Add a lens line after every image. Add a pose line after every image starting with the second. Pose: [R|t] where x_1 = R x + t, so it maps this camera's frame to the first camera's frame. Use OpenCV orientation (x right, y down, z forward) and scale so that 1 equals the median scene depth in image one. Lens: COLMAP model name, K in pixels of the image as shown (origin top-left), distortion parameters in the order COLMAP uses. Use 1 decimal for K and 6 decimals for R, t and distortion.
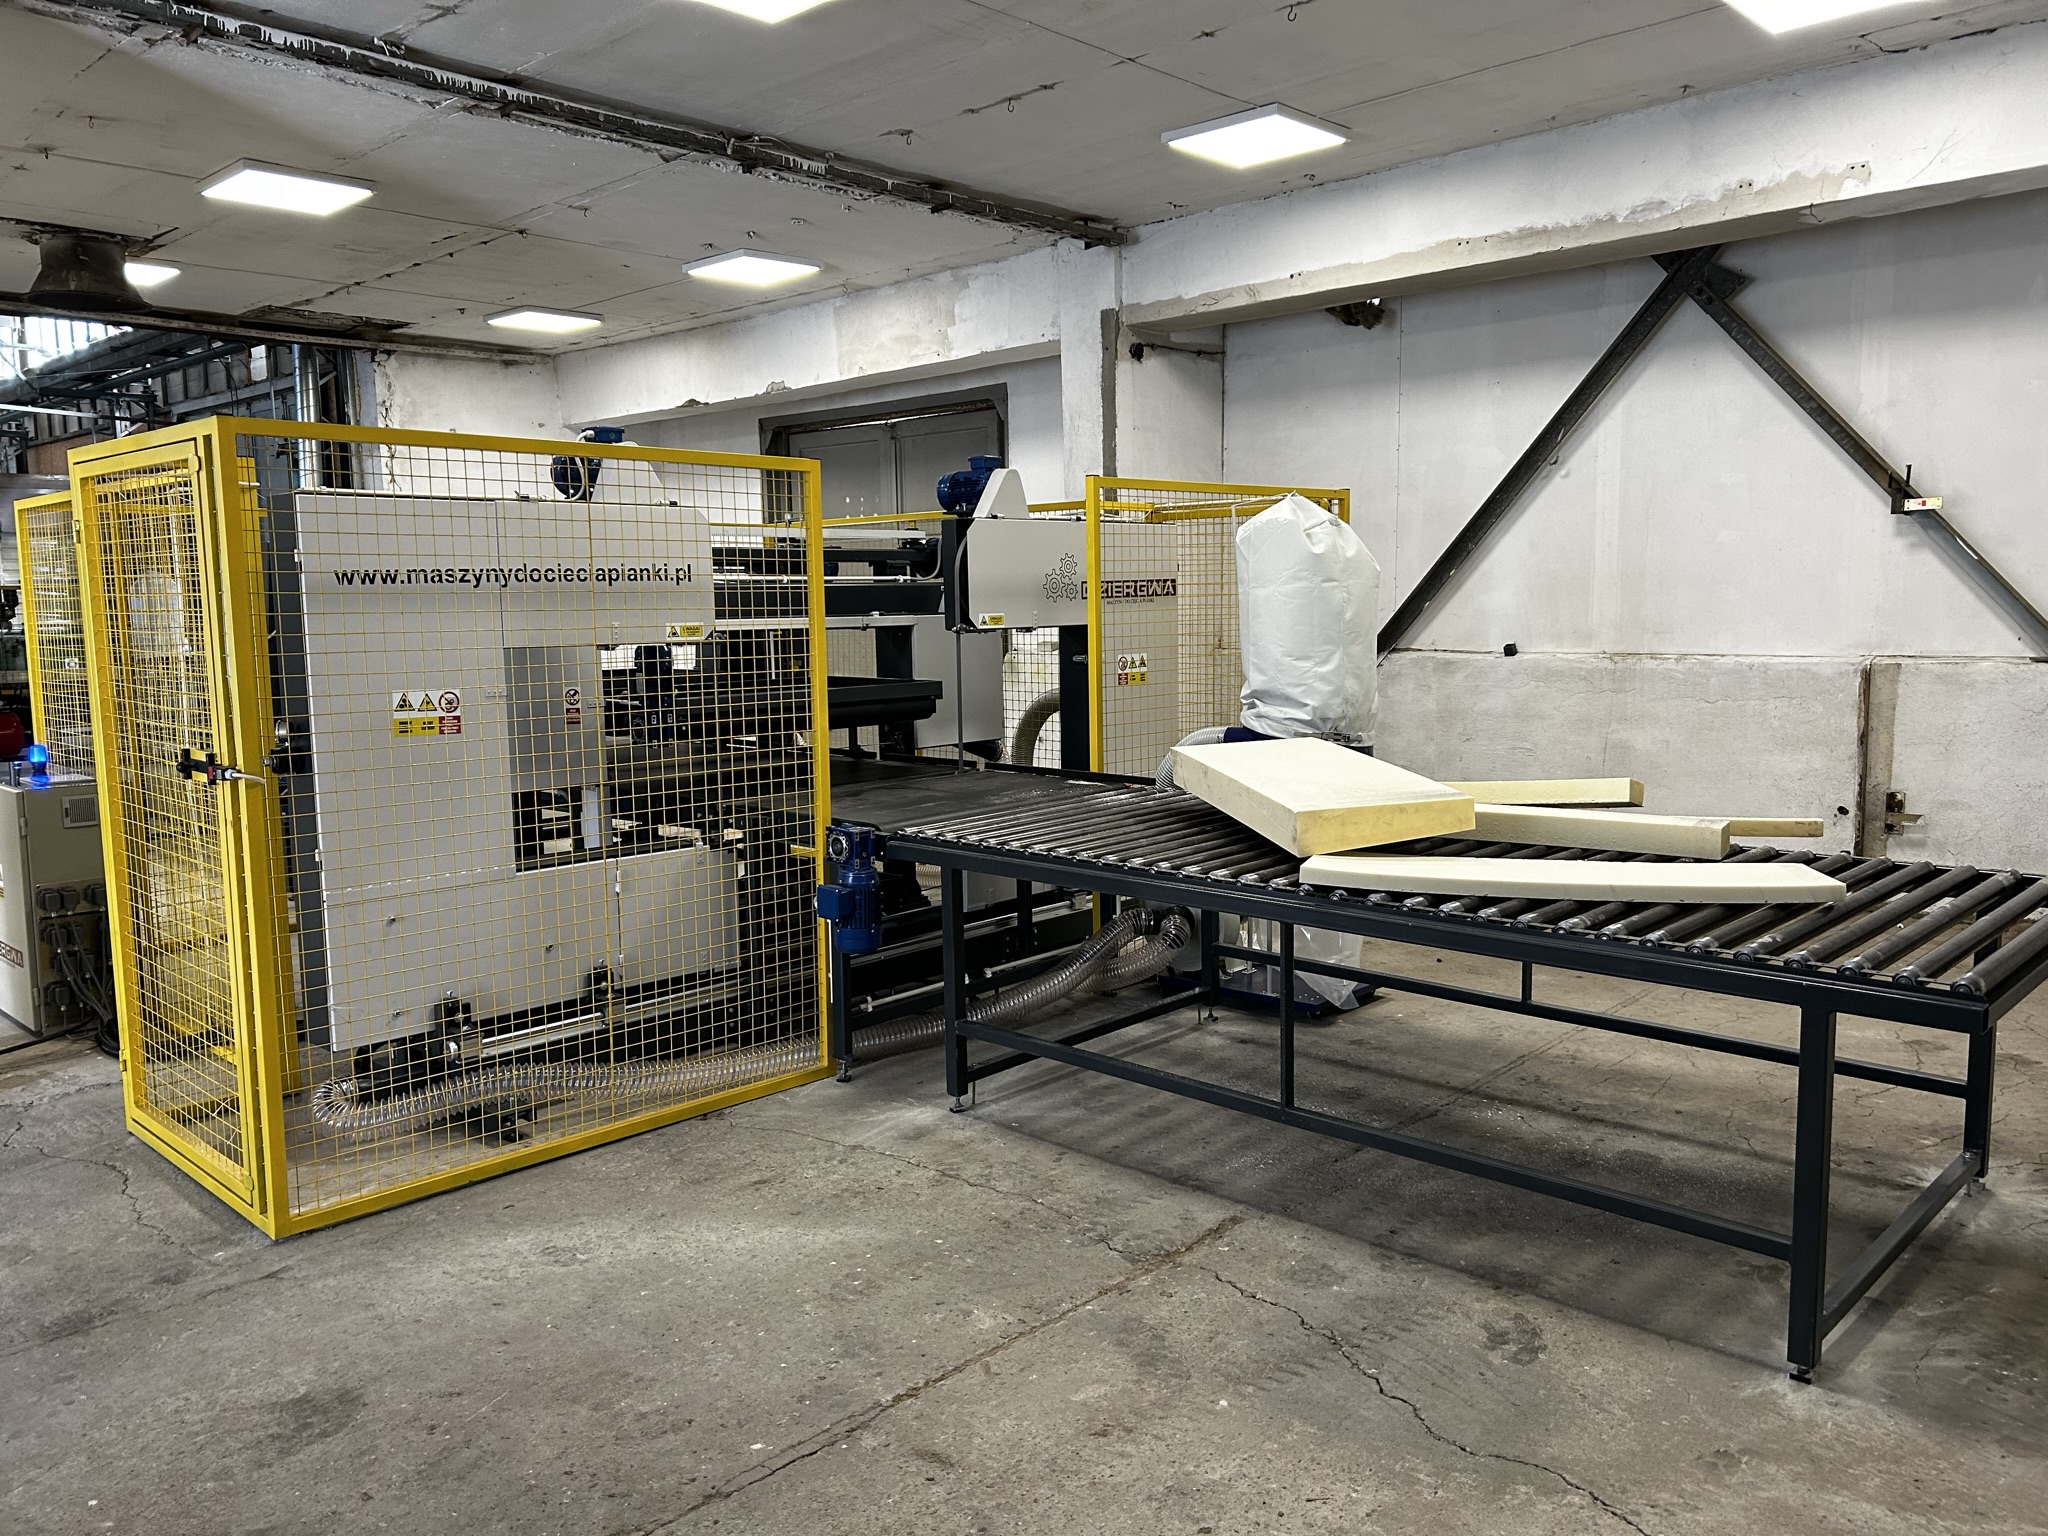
lens RADIAL K [[1535.3, 0, 1024.0], [0, 1535.3, 768.0], [0, 0, 1]] dist [0.060929, -0.071404]
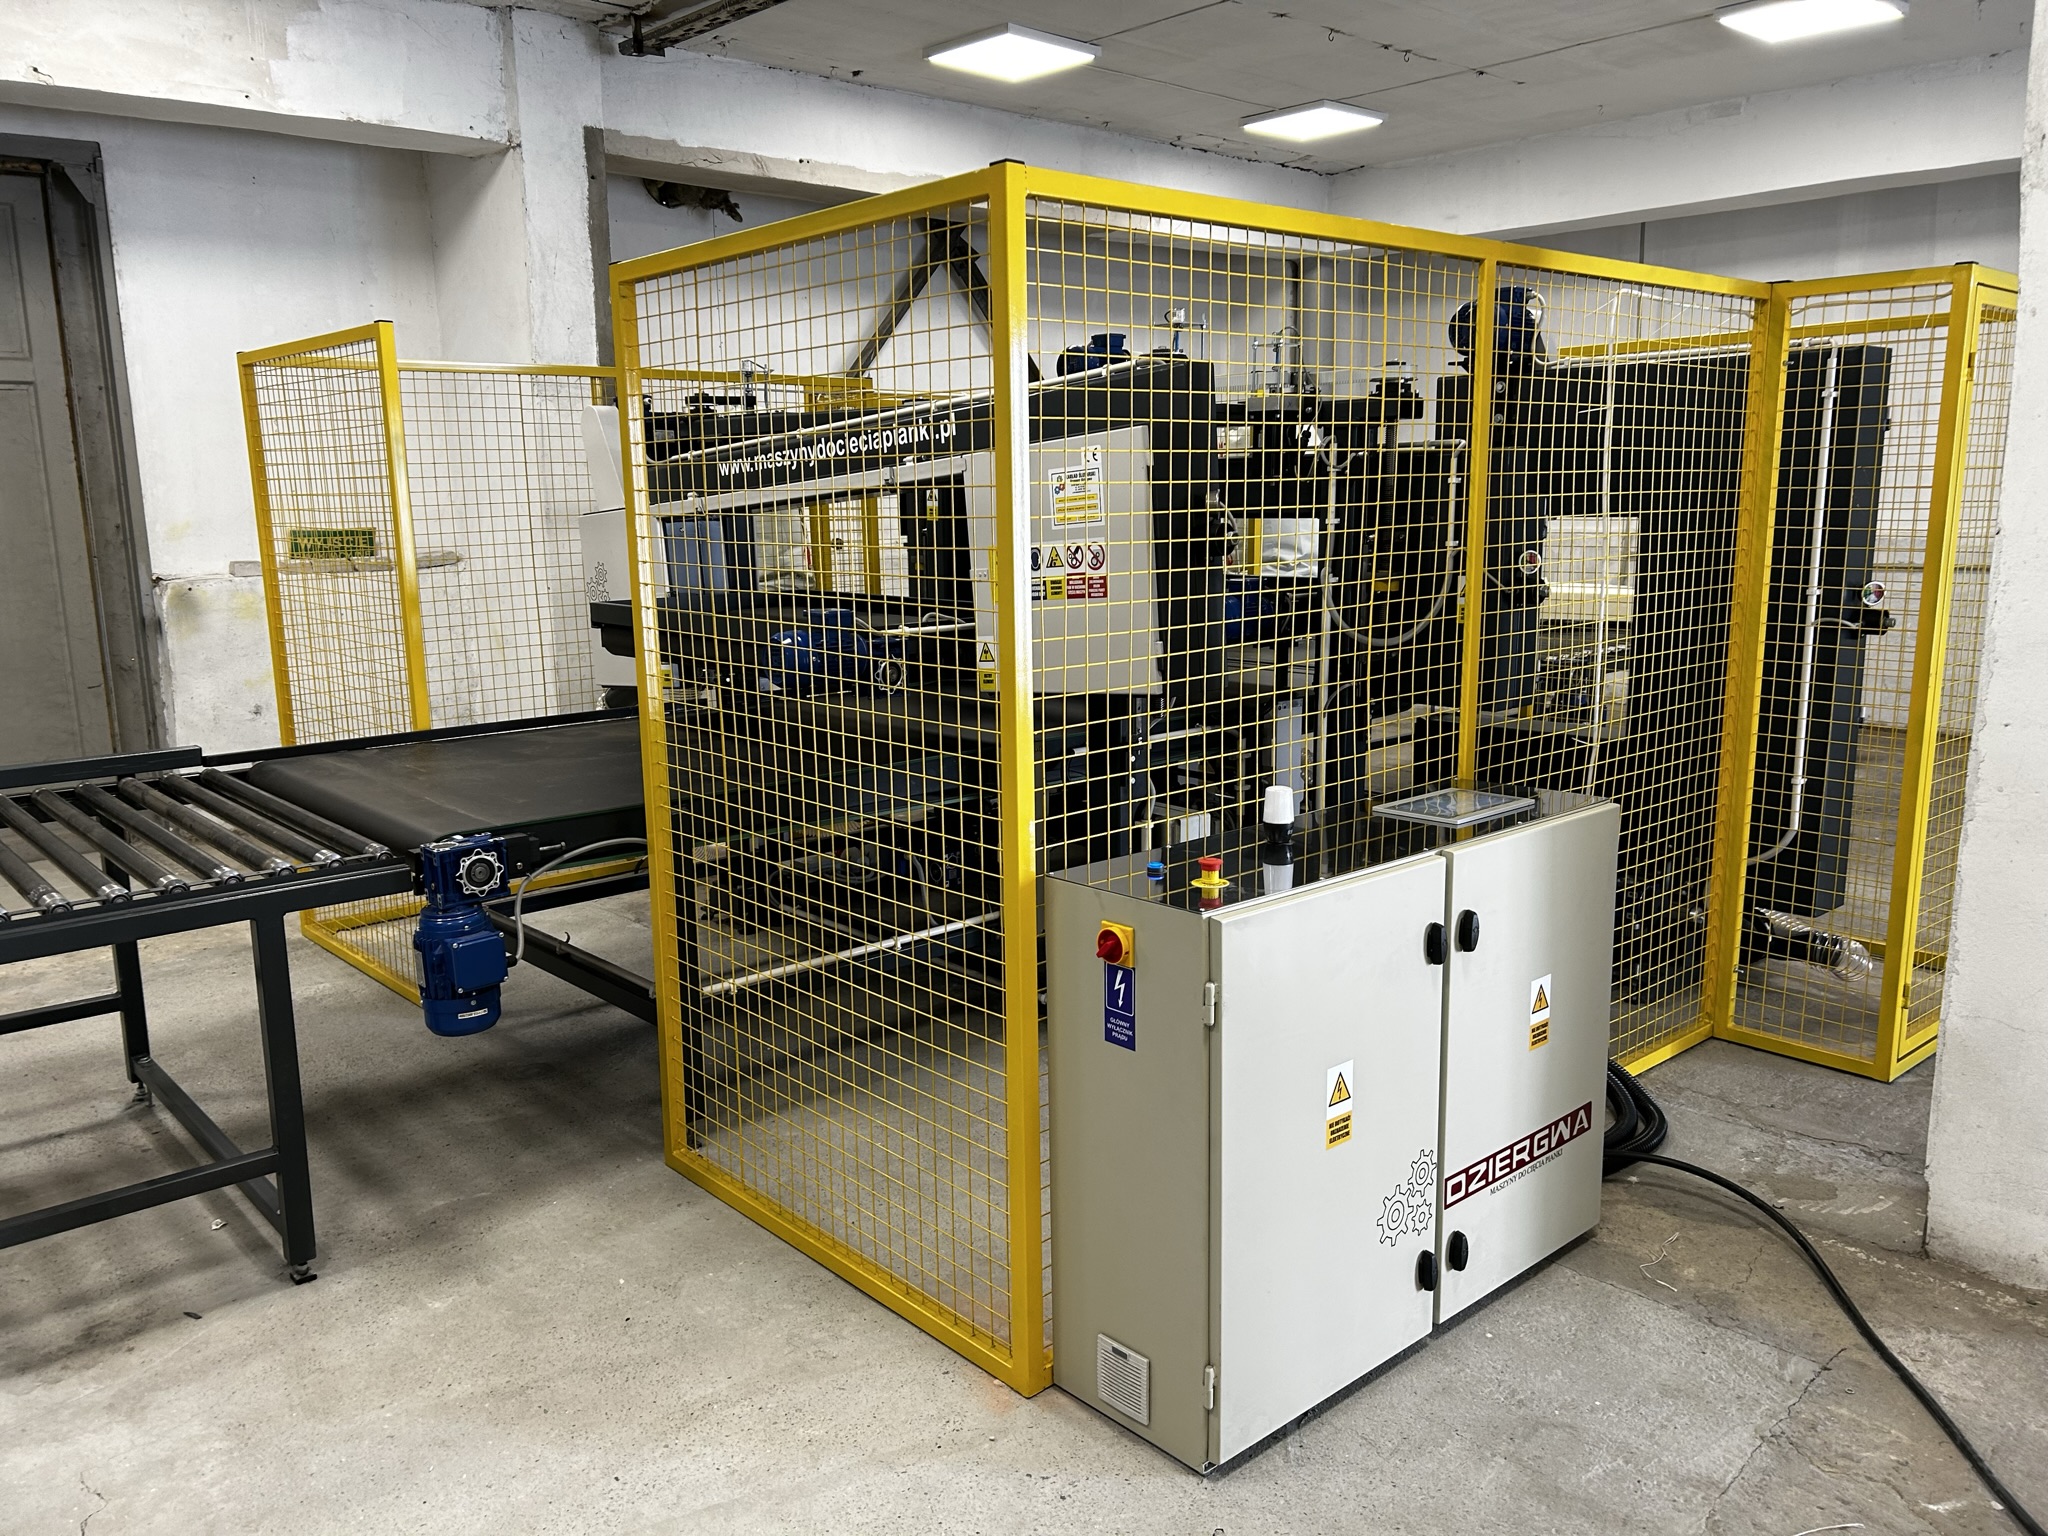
lens RADIAL K [[1535.3, 0, 1024.0], [0, 1535.3, 768.0], [0, 0, 1]] dist [0.060929, -0.071404]
pose [[0.071557, -0.169847, 0.982869, -0.970882], [0.123898, 0.979277, 0.160206, -0.093244], [-0.989711, 0.110312, 0.091118, 0.933311]]
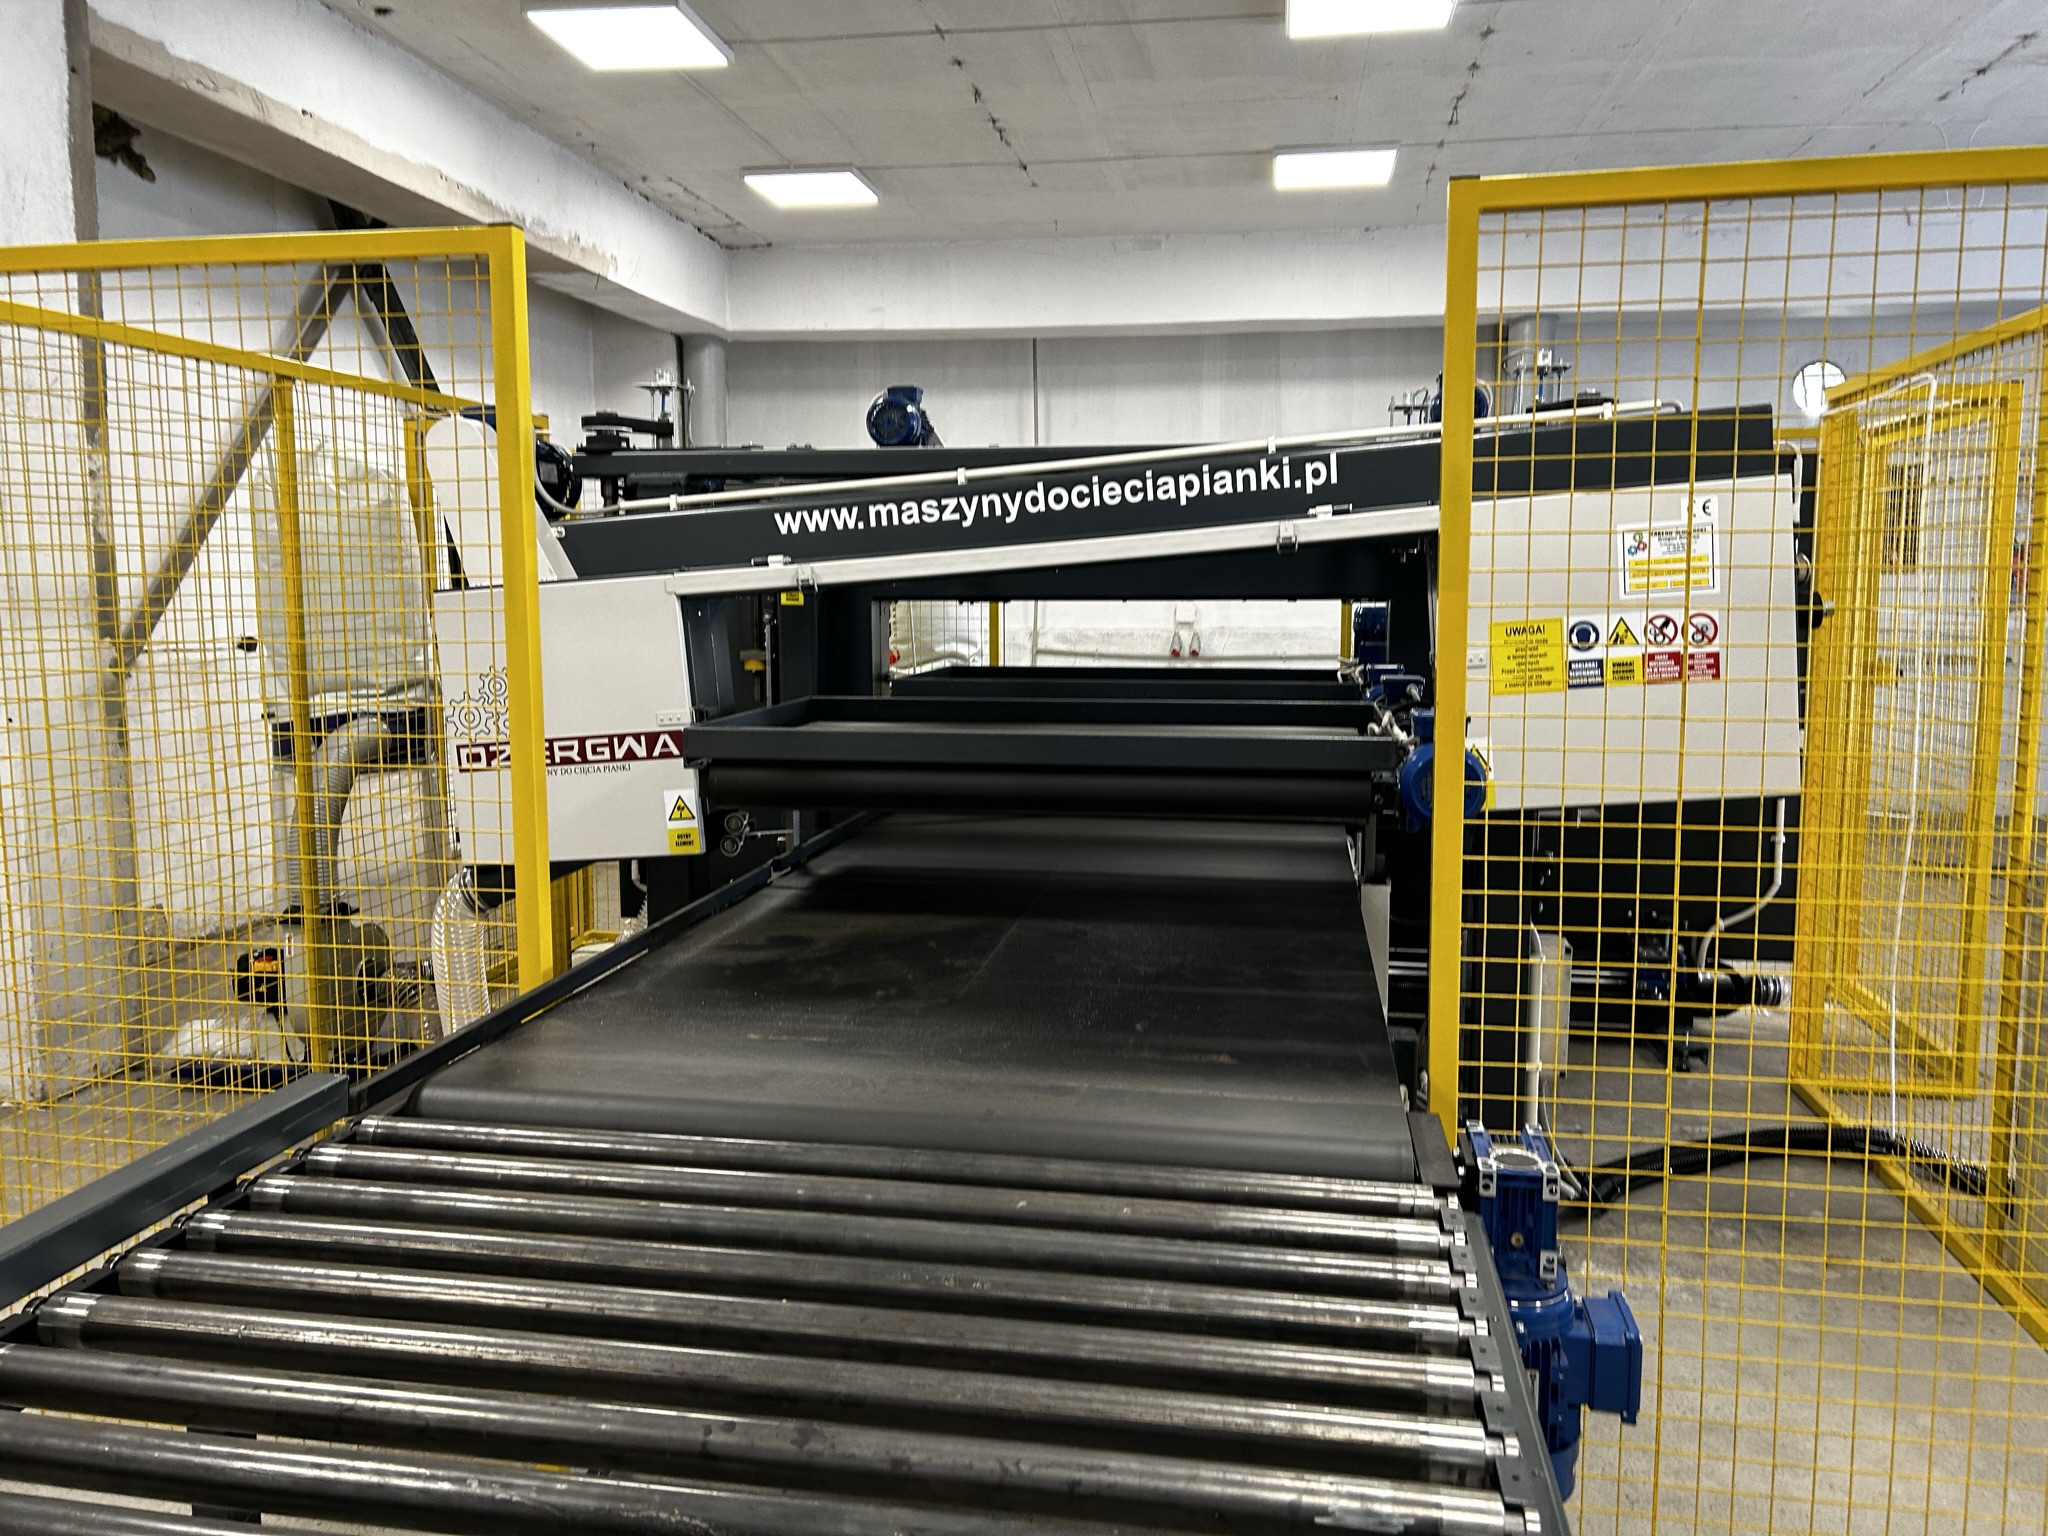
lens RADIAL K [[1522.9, 0, 1033.5], [0, 1522.9, 730.4], [0, 0, 1]] dist [0.090923, -0.099377]
pose [[-0.563553, -0.068159, 0.823263, -0.702071], [0.100051, 0.983622, 0.149924, -0.131762], [-0.819999, 0.166858, -0.547504, 1.332597]]
